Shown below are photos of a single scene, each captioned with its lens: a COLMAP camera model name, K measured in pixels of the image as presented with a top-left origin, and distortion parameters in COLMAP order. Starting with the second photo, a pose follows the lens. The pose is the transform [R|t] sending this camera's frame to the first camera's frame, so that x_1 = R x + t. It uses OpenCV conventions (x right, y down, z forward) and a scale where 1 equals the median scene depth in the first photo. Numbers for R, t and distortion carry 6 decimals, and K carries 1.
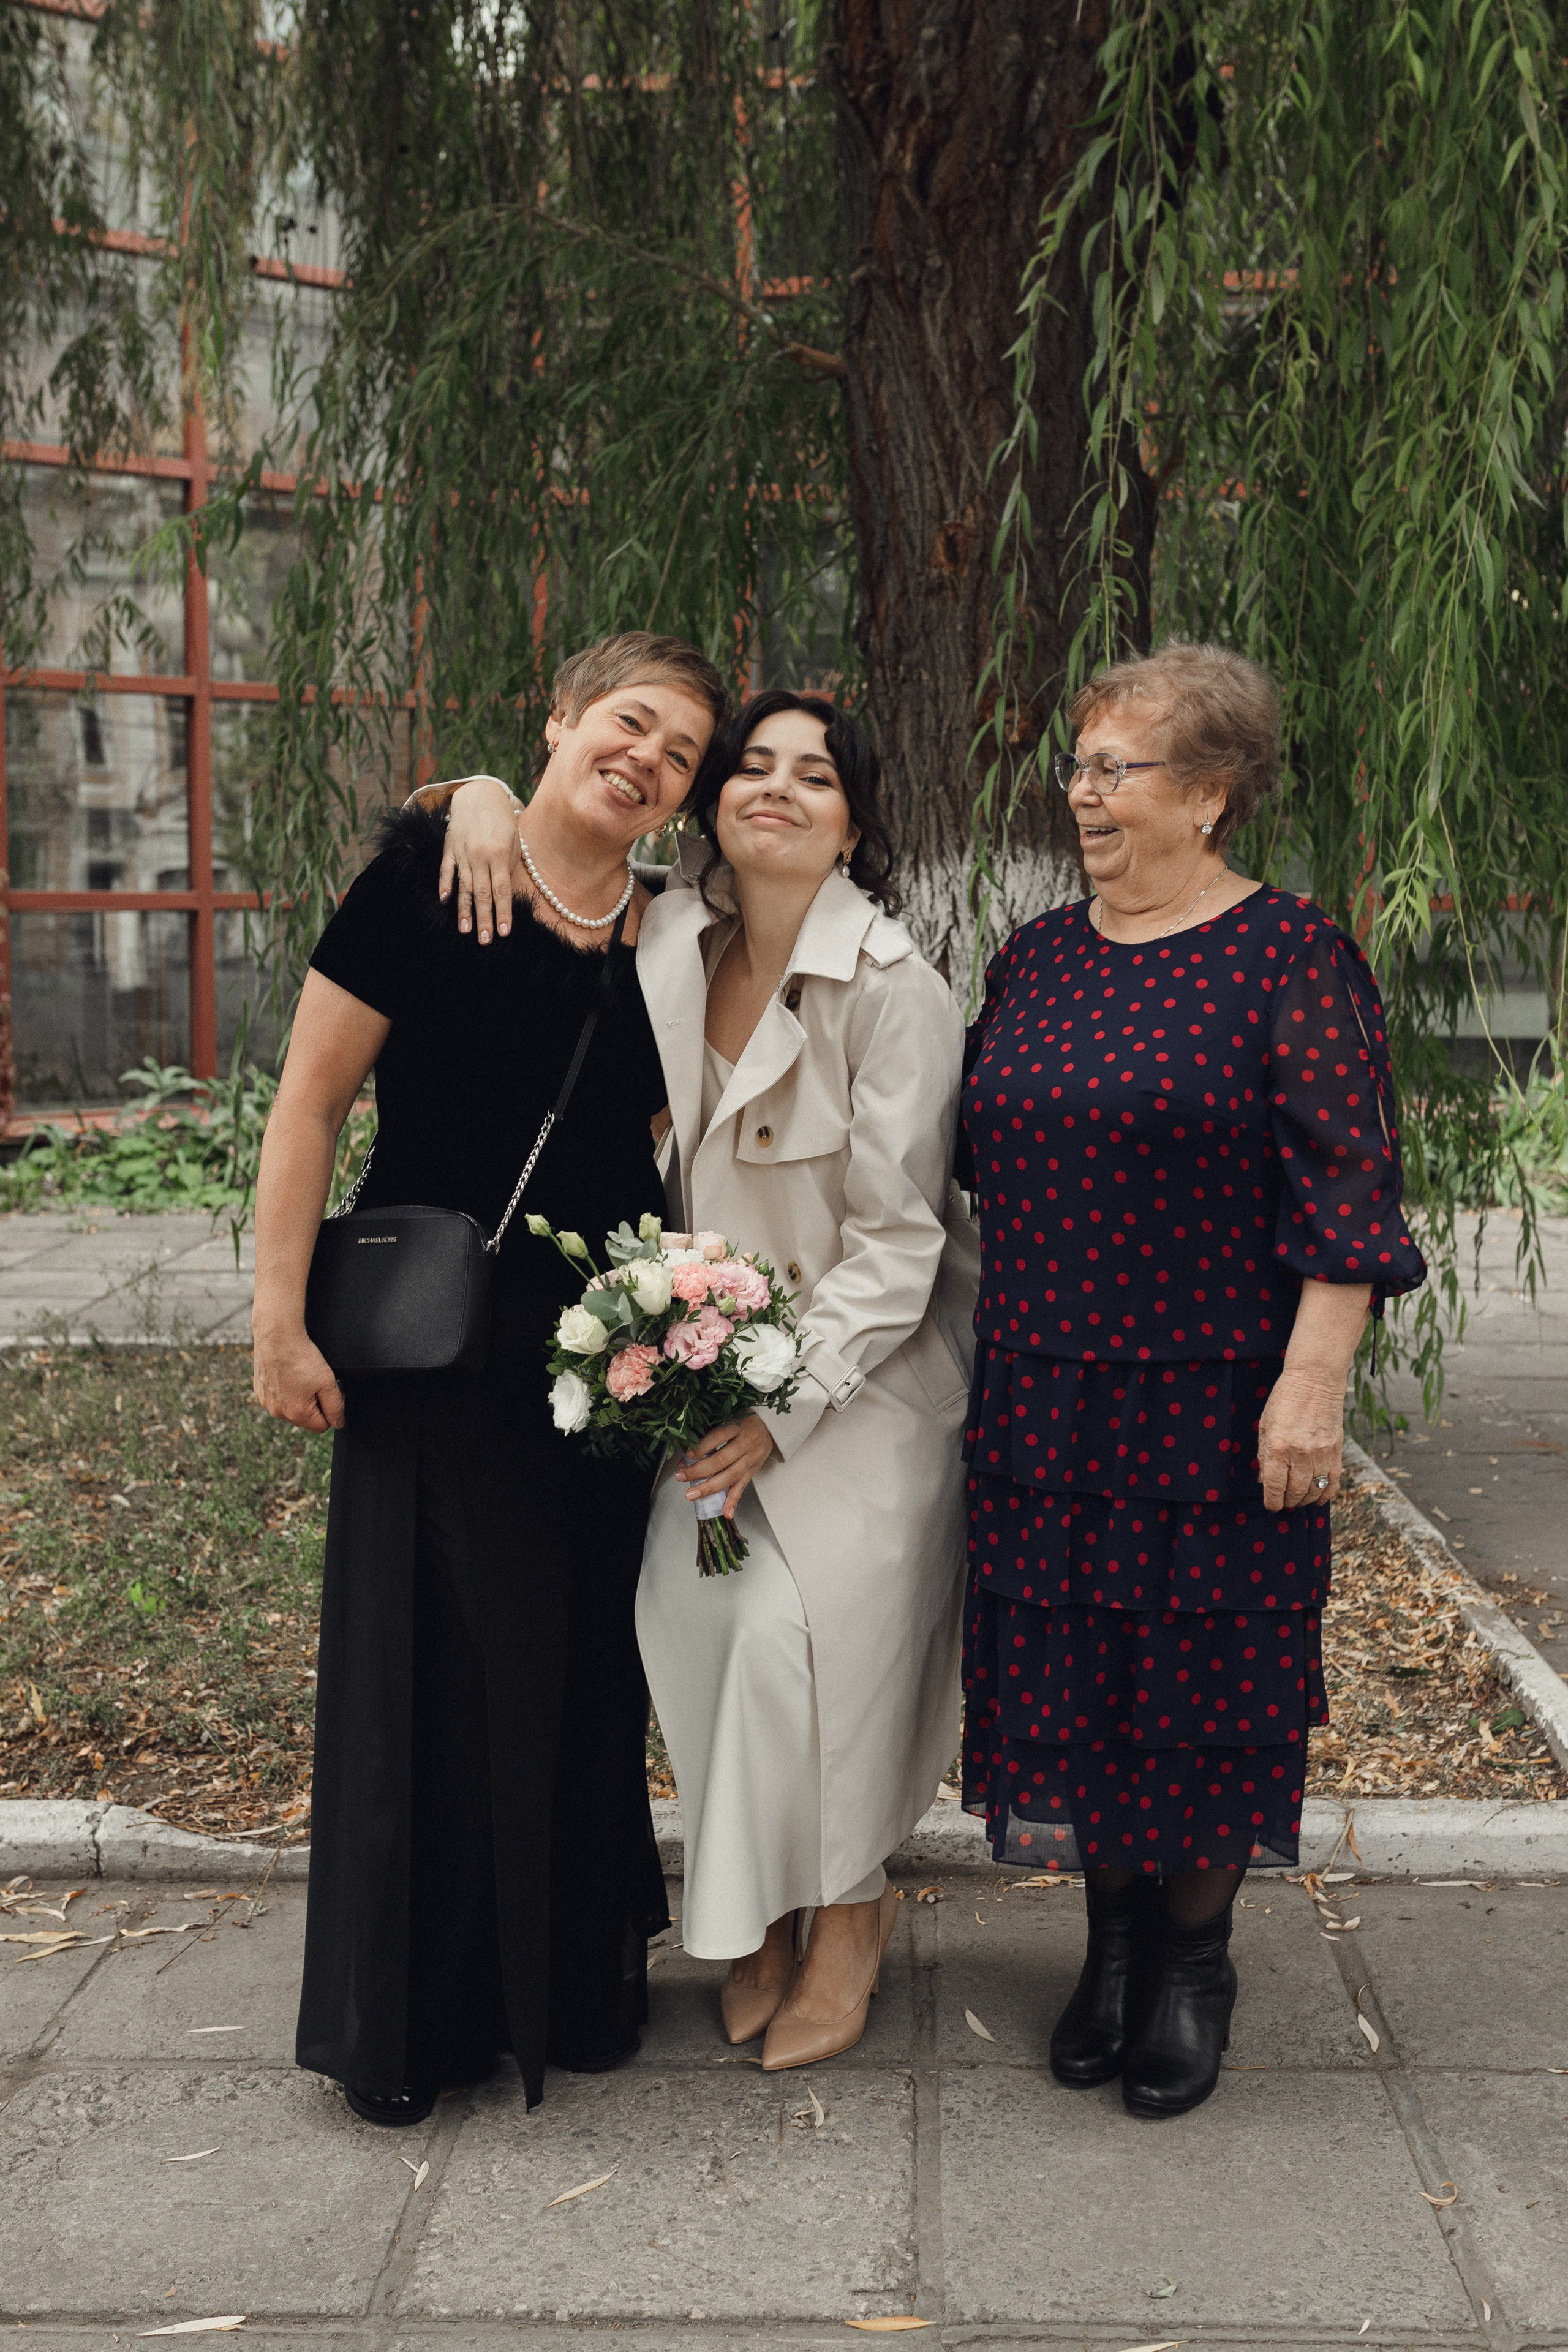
lens RADIAL K [[2553.5, 0, 777.5], [0, 2553.5, 1085.2], [0, 0, 1]] dist [0.004149, 0.000000]
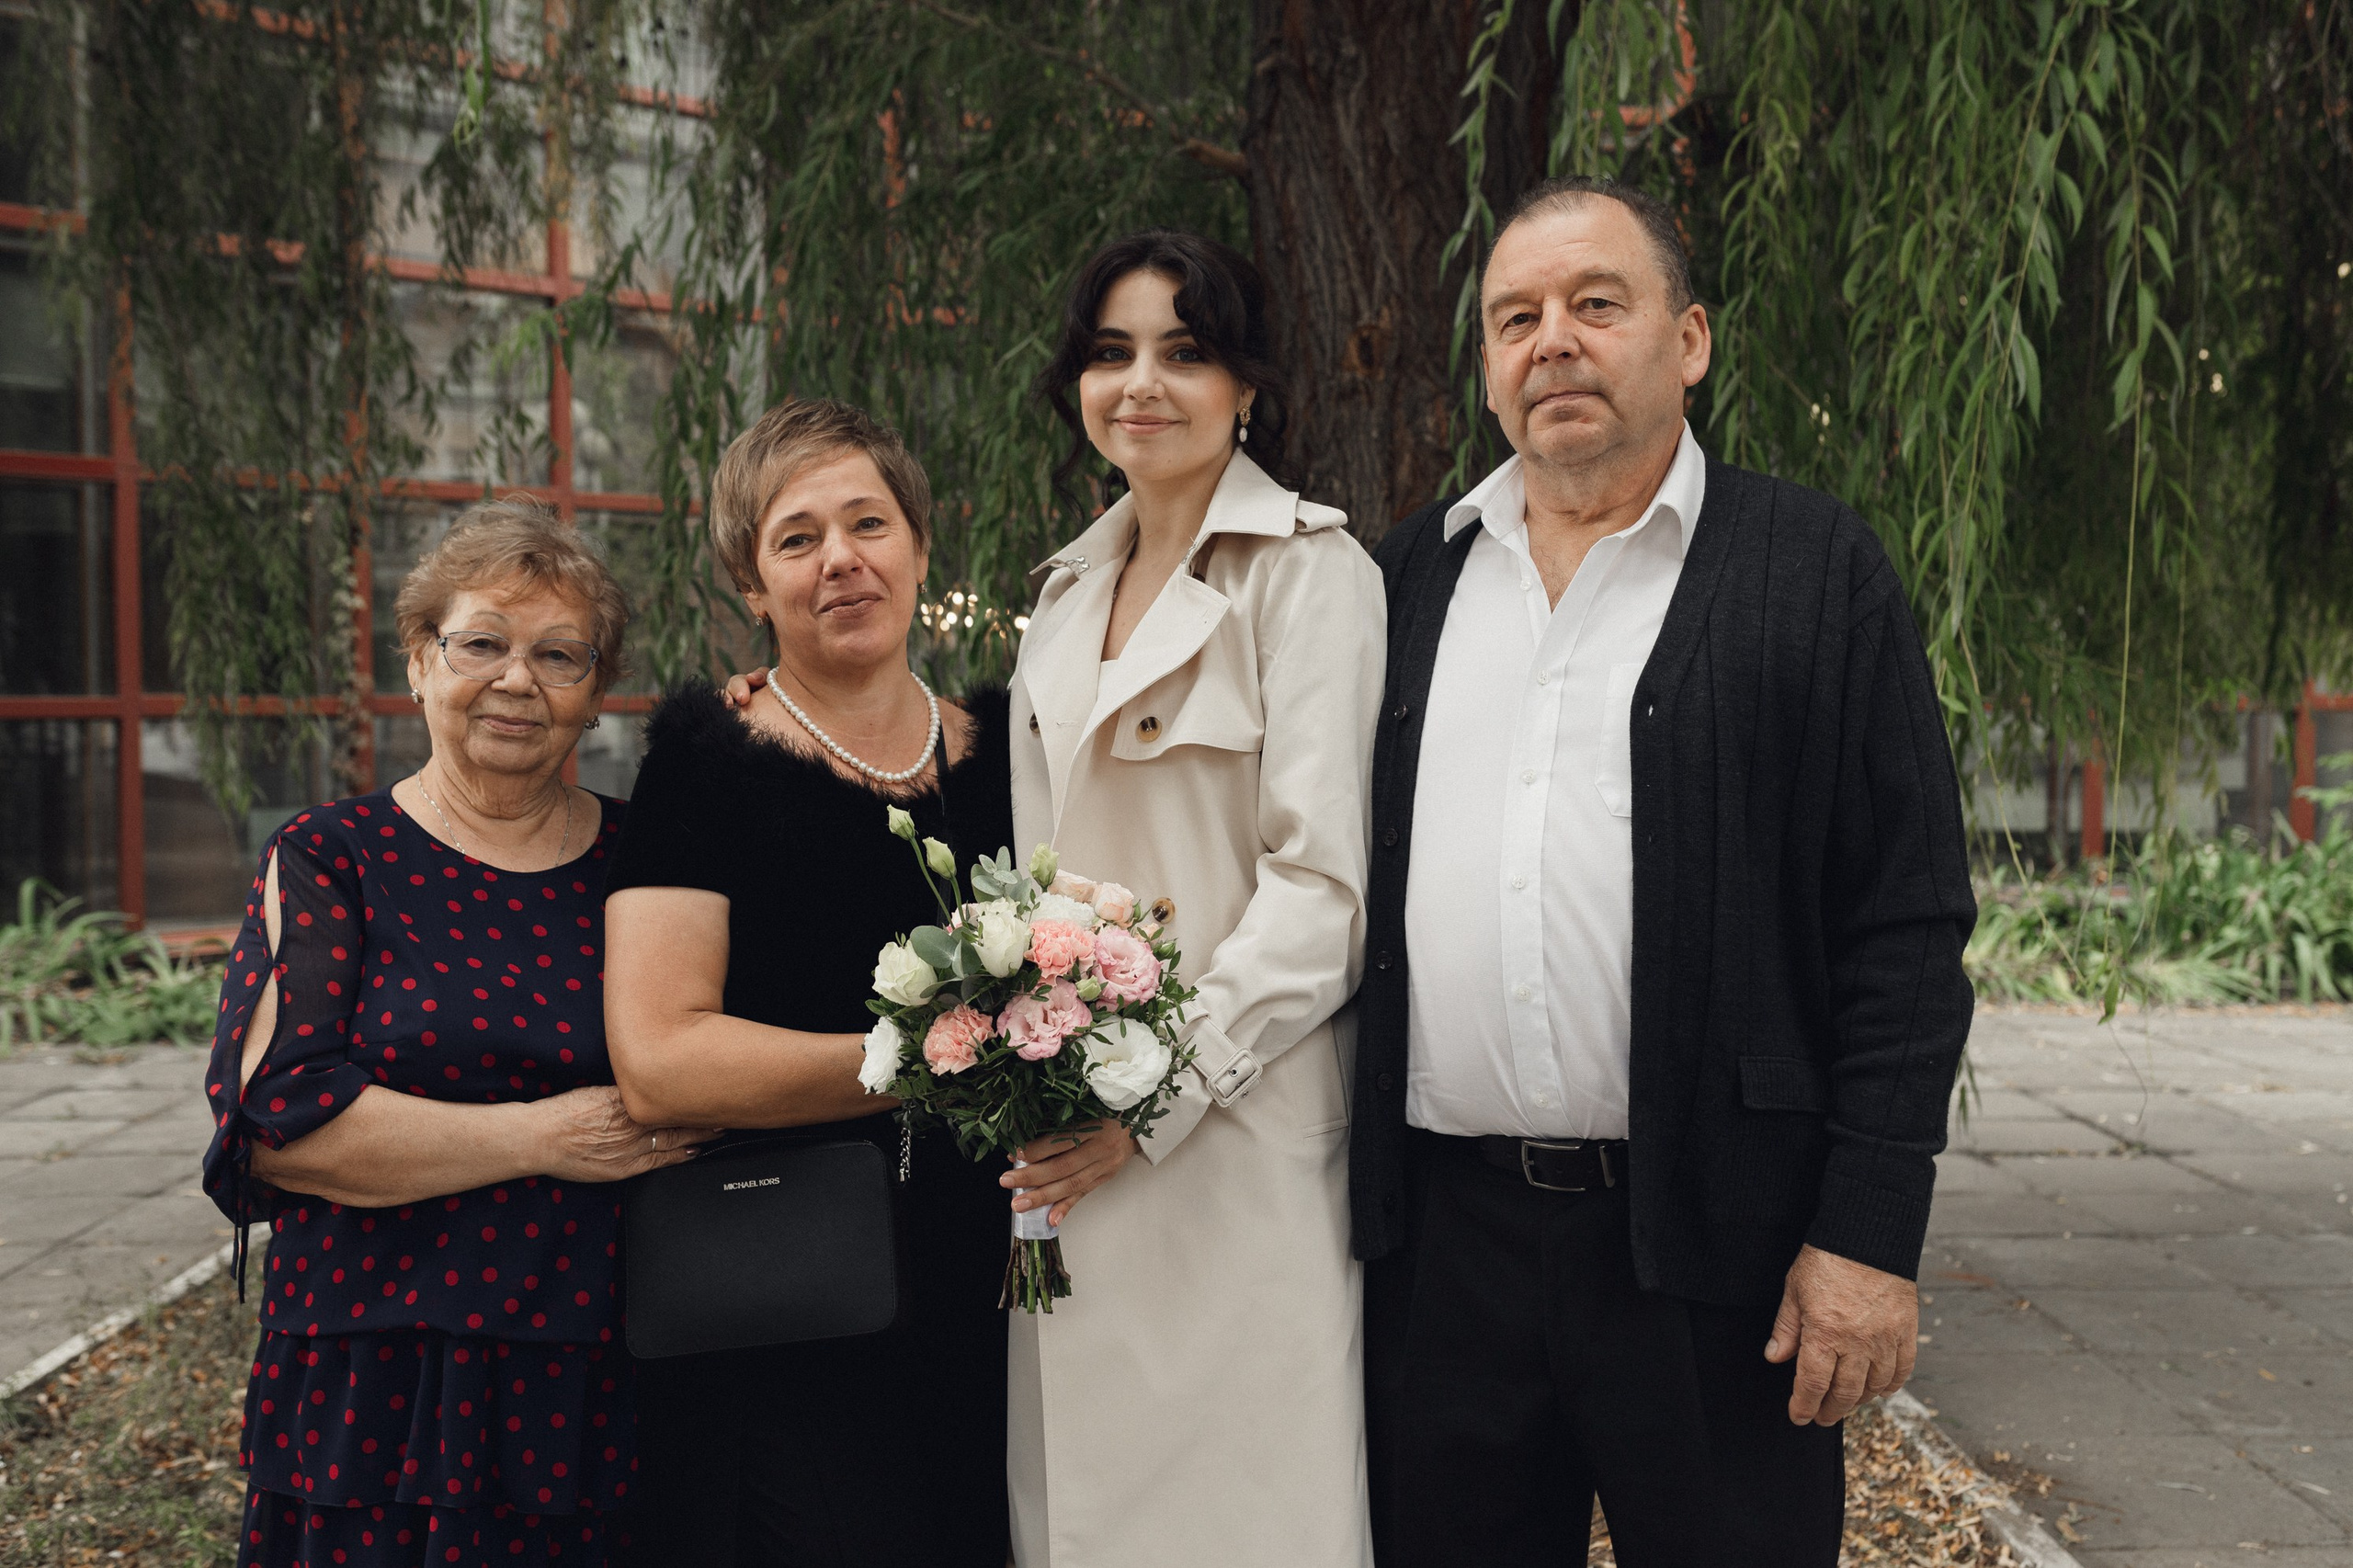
lens RADIAL K [[2273.3, 0, 1193.3], [0, 2273.3, 783.6], [0, 0, 1]] dist [0.004419, 0.000000]
pose [[0.998817, -0.004263, 0.048432, -0.044009], [0.005767, 0.999504, -0.030958, -0.026488], [-0.048276, 0.031201, 0.998347, 0.187412]]
